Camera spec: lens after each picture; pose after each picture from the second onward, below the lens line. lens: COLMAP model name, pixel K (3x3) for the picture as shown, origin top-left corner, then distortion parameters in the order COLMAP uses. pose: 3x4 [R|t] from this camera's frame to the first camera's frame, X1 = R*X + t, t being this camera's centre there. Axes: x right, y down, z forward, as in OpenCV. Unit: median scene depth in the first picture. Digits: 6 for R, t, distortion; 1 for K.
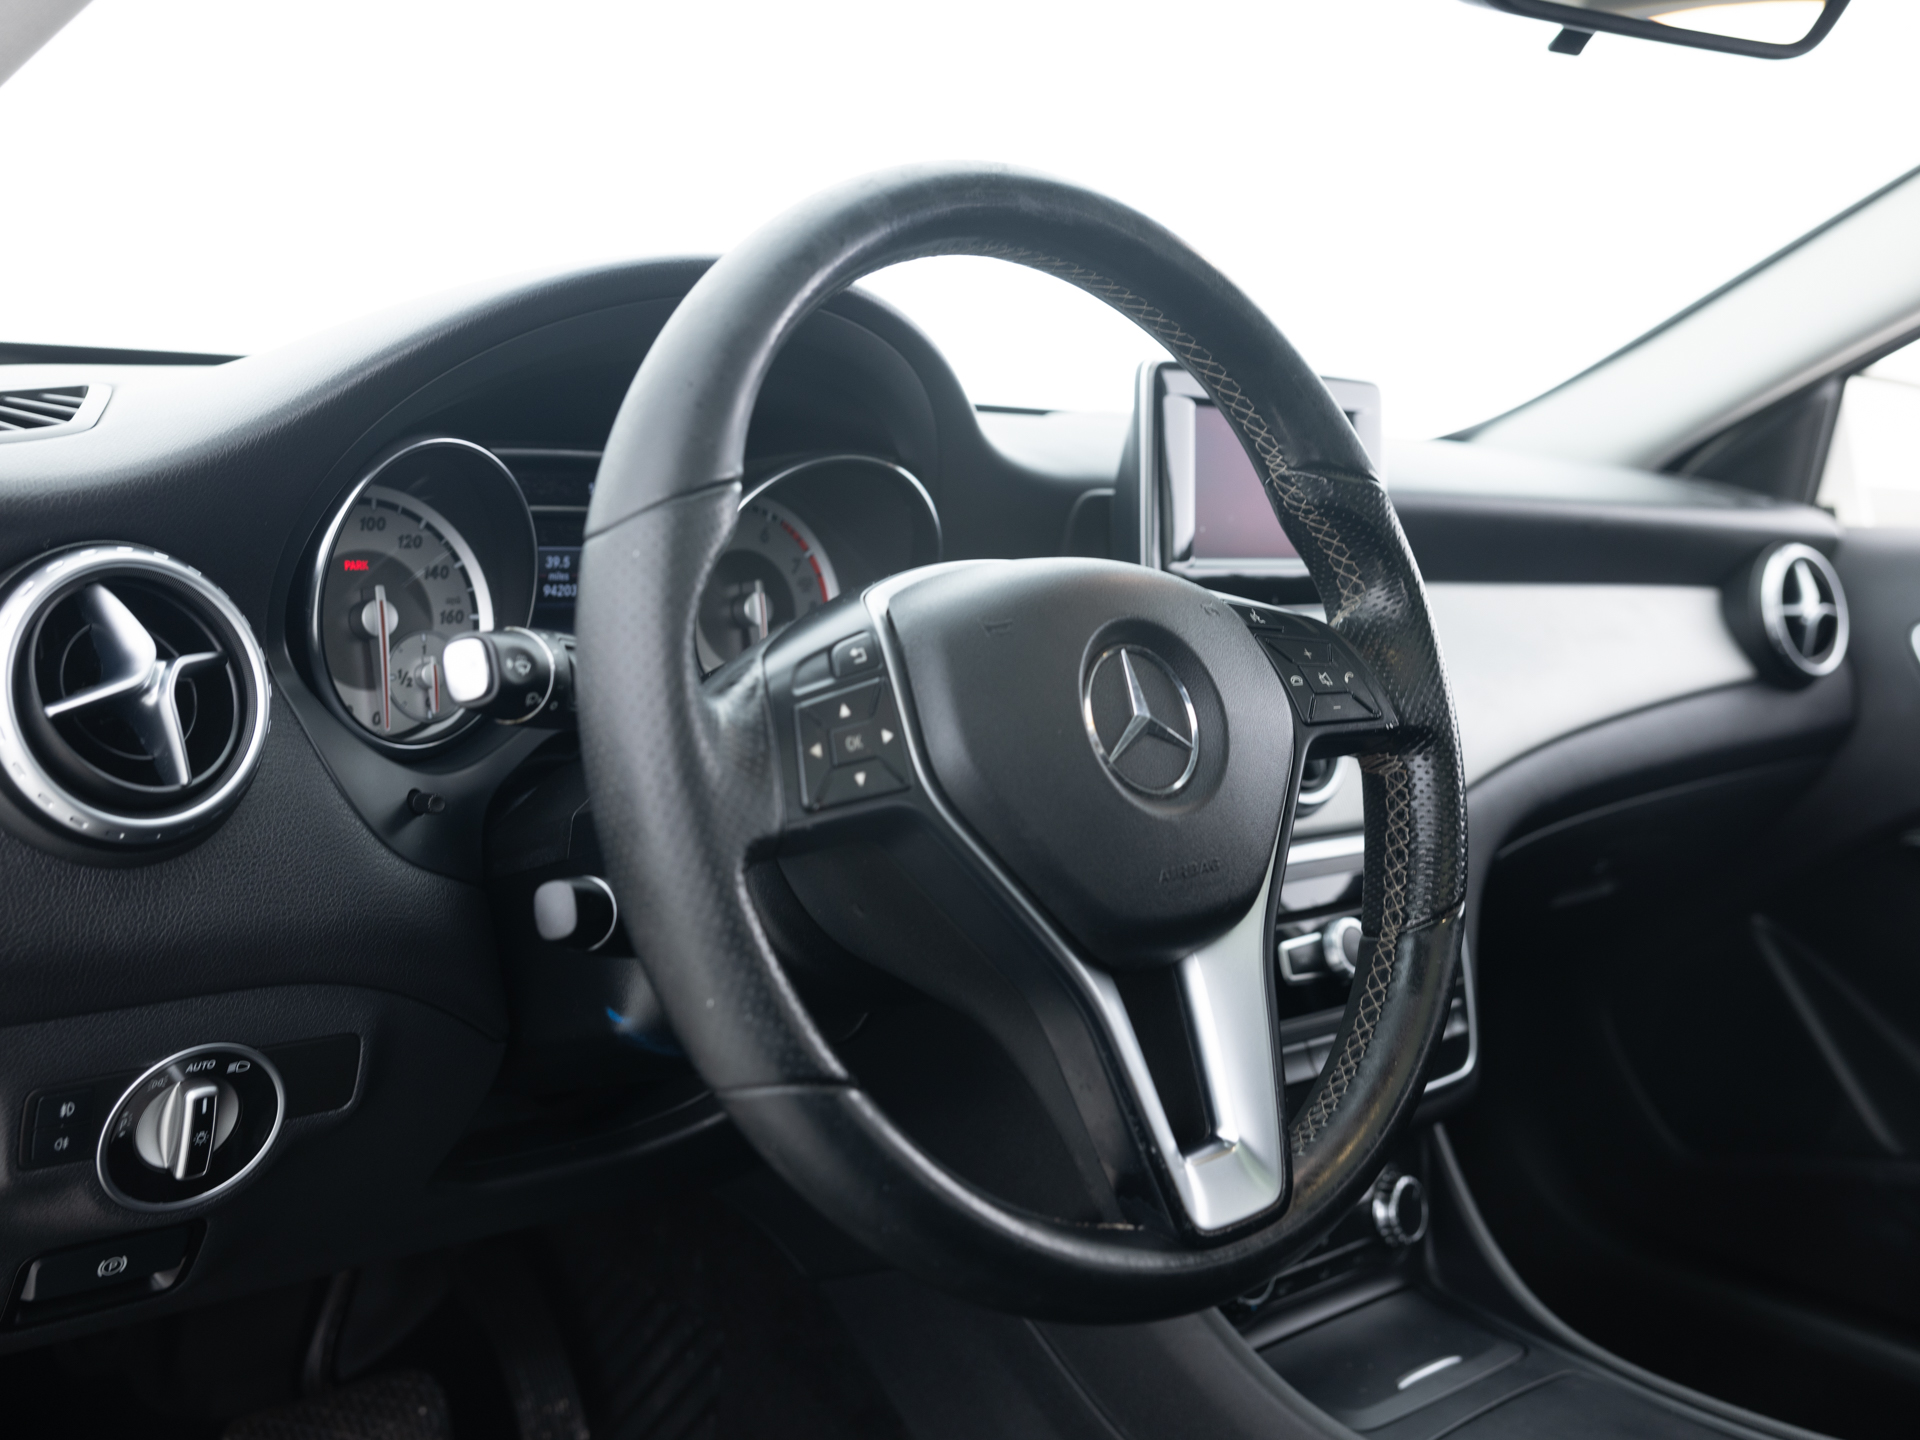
lens RADIAL K [[2043.0, 0, 953.1], [0, 2043.0, 726.3], [0, 0, 1]] dist [-0.008173, 0.000000]
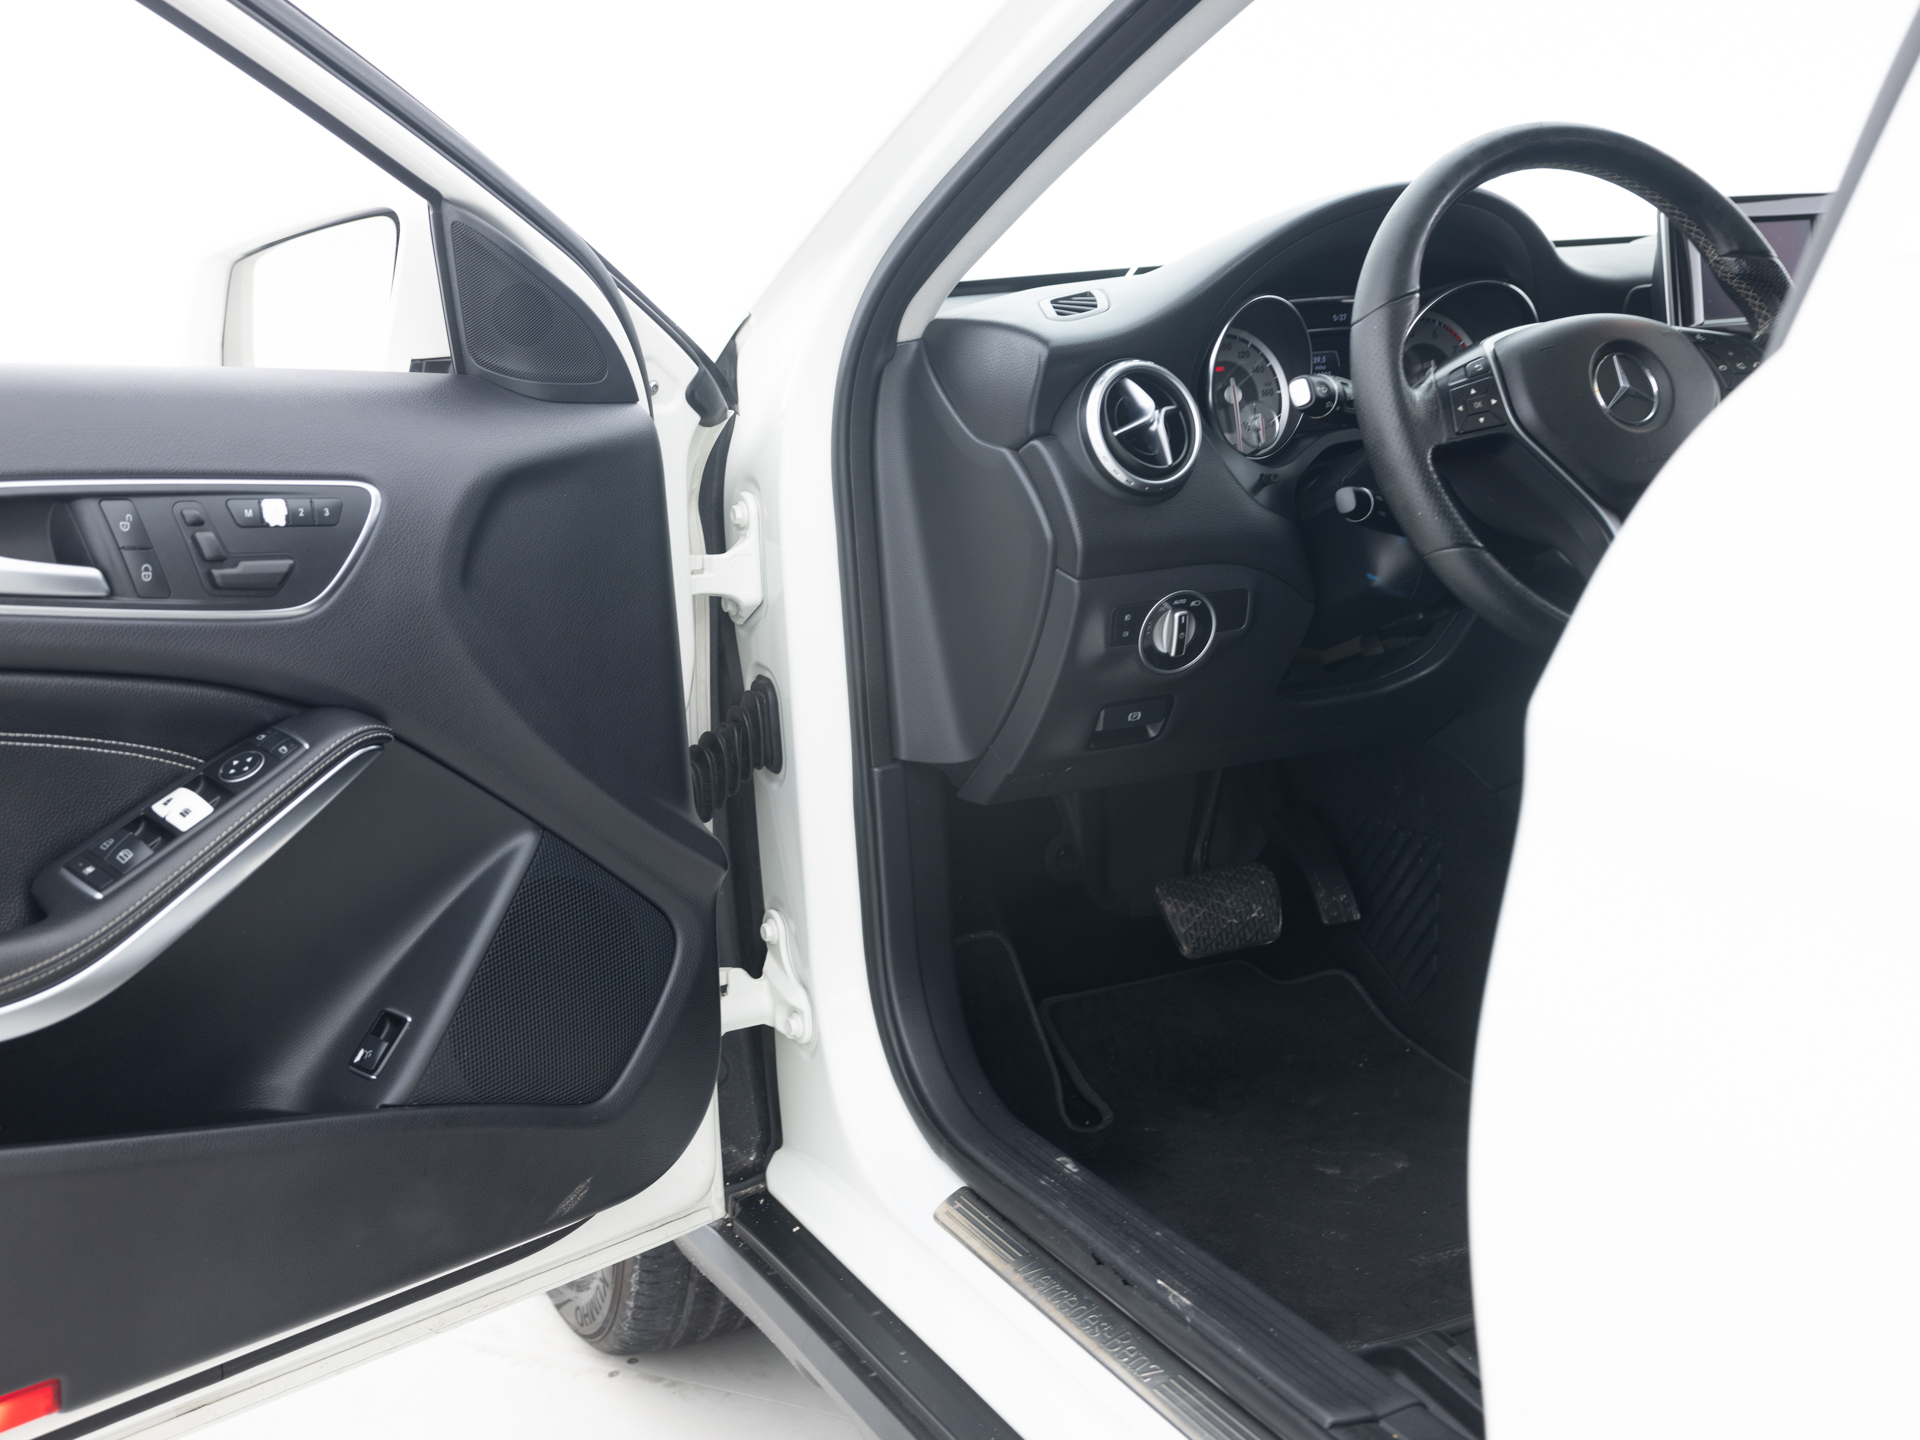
lens RADIAL K [[2043.0, 0, 953.2], [0, 2043.0, 709.8], [0, 0, 1]] dist [-0.008173, 0.000000]
pose [[0.941877, -0.056523, -0.331168, 0.110497], [0.072881, 0.996648, 0.037175, 0.181879], [0.327956, -0.059150, 0.942839, -1.102496]]
